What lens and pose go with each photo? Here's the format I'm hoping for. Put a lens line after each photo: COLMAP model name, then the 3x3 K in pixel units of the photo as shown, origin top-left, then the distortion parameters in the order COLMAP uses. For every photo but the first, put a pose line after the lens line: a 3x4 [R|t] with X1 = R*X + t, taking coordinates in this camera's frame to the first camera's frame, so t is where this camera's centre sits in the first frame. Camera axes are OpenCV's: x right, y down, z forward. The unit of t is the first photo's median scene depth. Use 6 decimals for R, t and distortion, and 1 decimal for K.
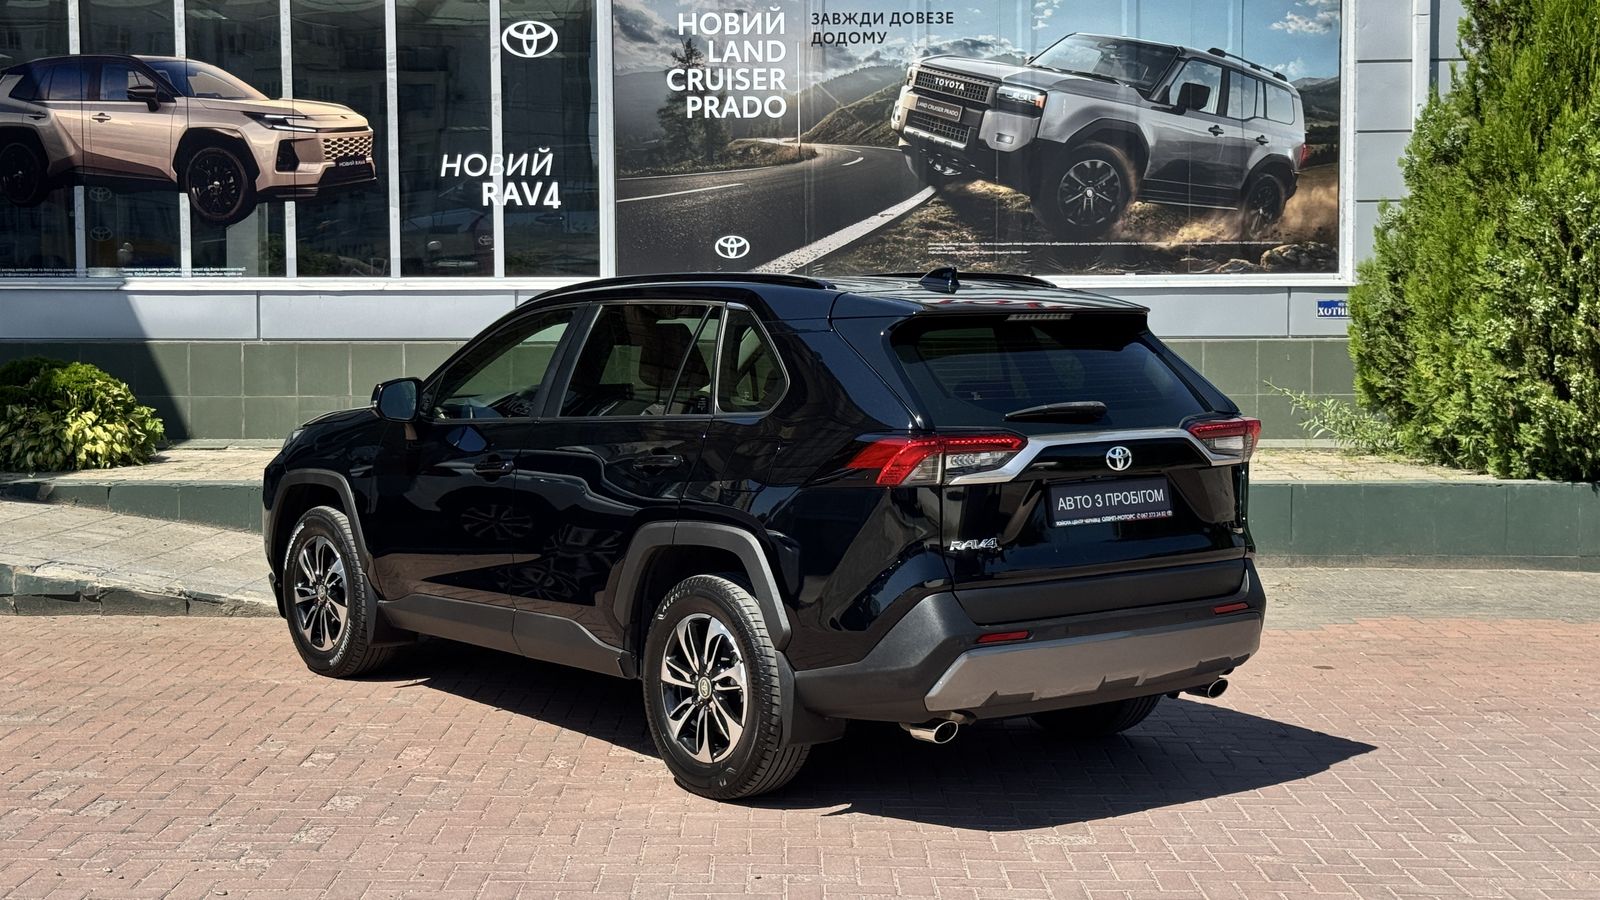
lens RADIAL K [[2318.9, 0, 803.7], [0, 2318.9, 399.2], [0, 0, 1]] dist [0.173488, -0.293368]
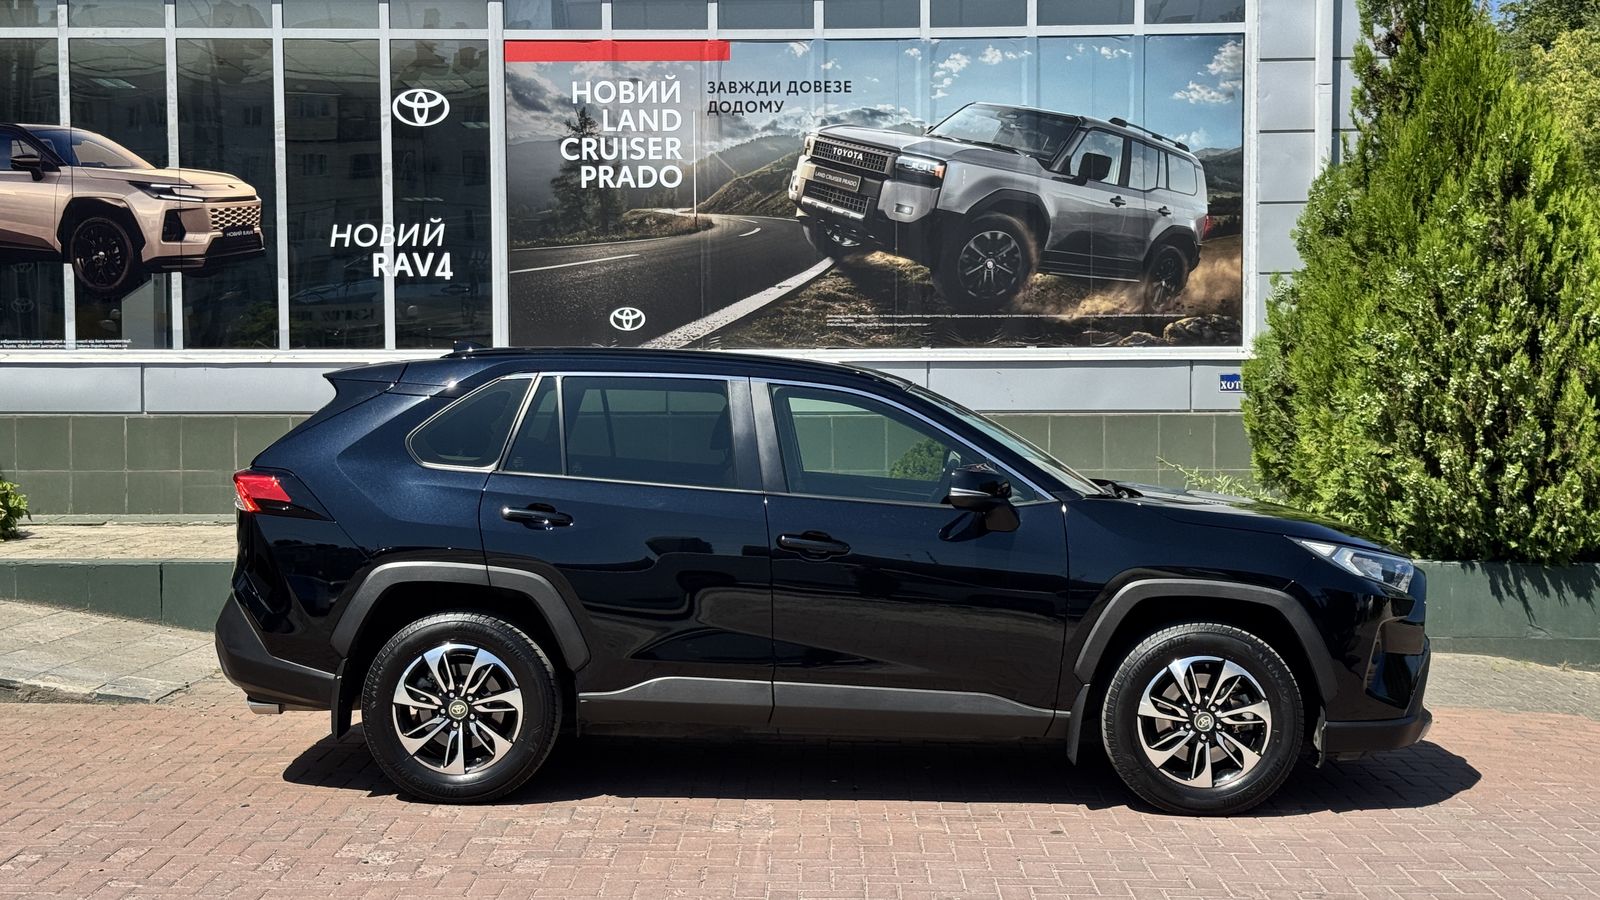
lens RADIAL K [[2305.6, 0, 800.0], [0, 2305.6, 450.0], [0, 0, 1]] dist [0.172388, -0.275271]
pose [[0.999986, 0.000746, -0.005317, 0.047695], [-0.000790, 0.999964, -0.008391, -0.001920], [0.005311, 0.008395, 0.999951, 0.022956]]
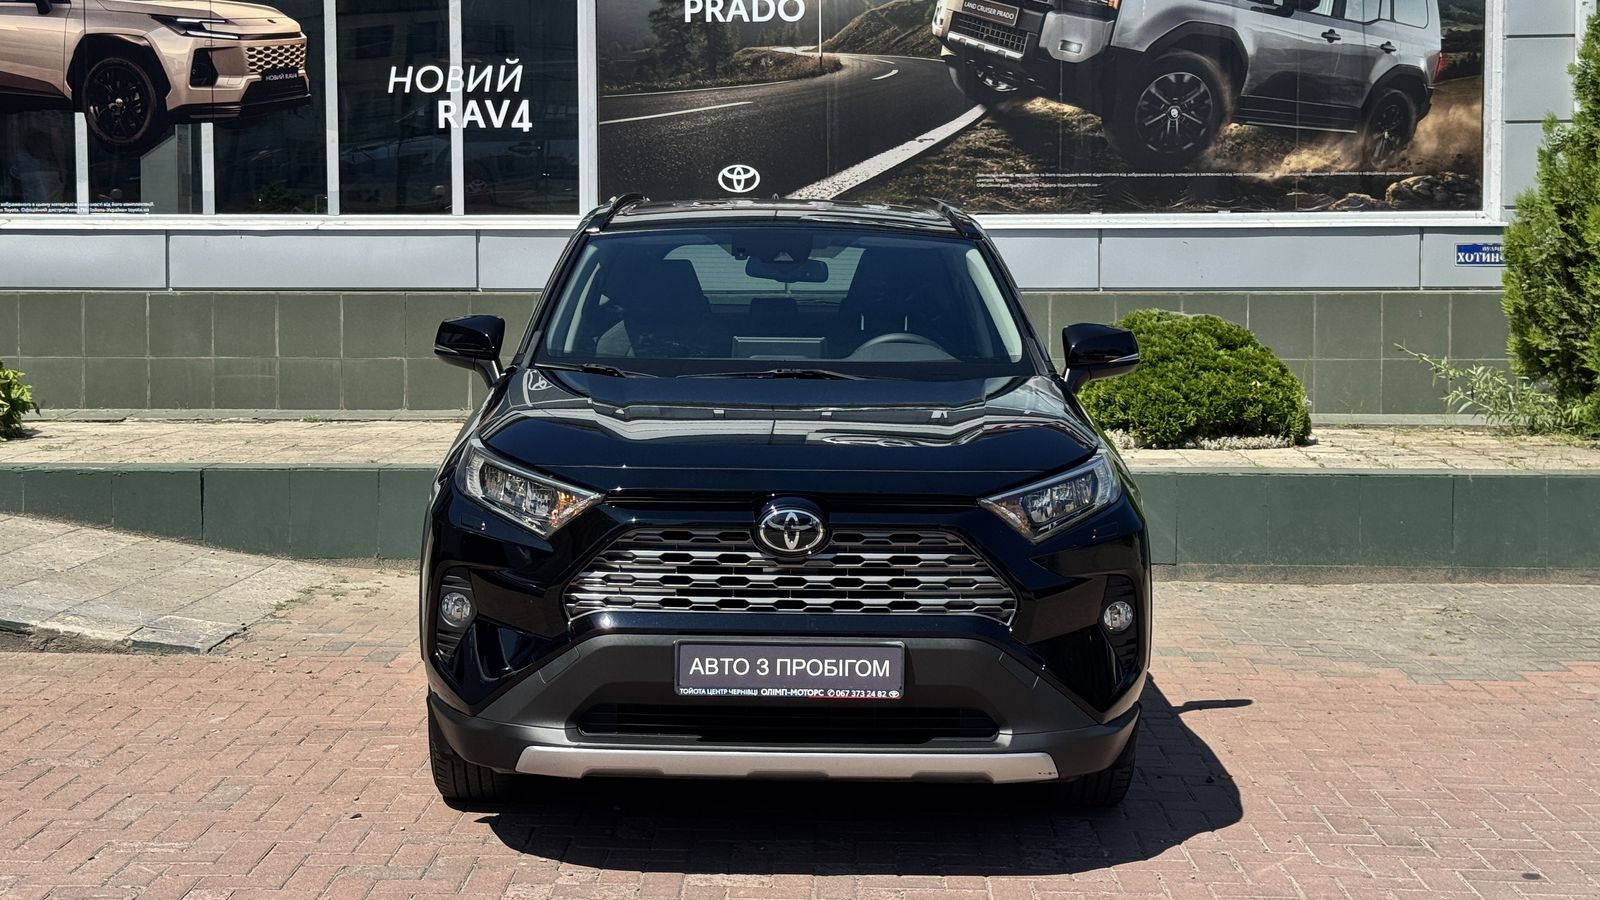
lens RADIAL K [[2424.3, 0, 774.4], [0, 2424.3, 356.7], [0, 0, 1]] dist [0.182859, -0.316979]
pose [[0.999653, 0.003238, -0.026154, 0.004666], [-0.003324, 0.999989, -0.003250, 0.000607], [0.026144, 0.003336, 0.999653, 0.137621]]
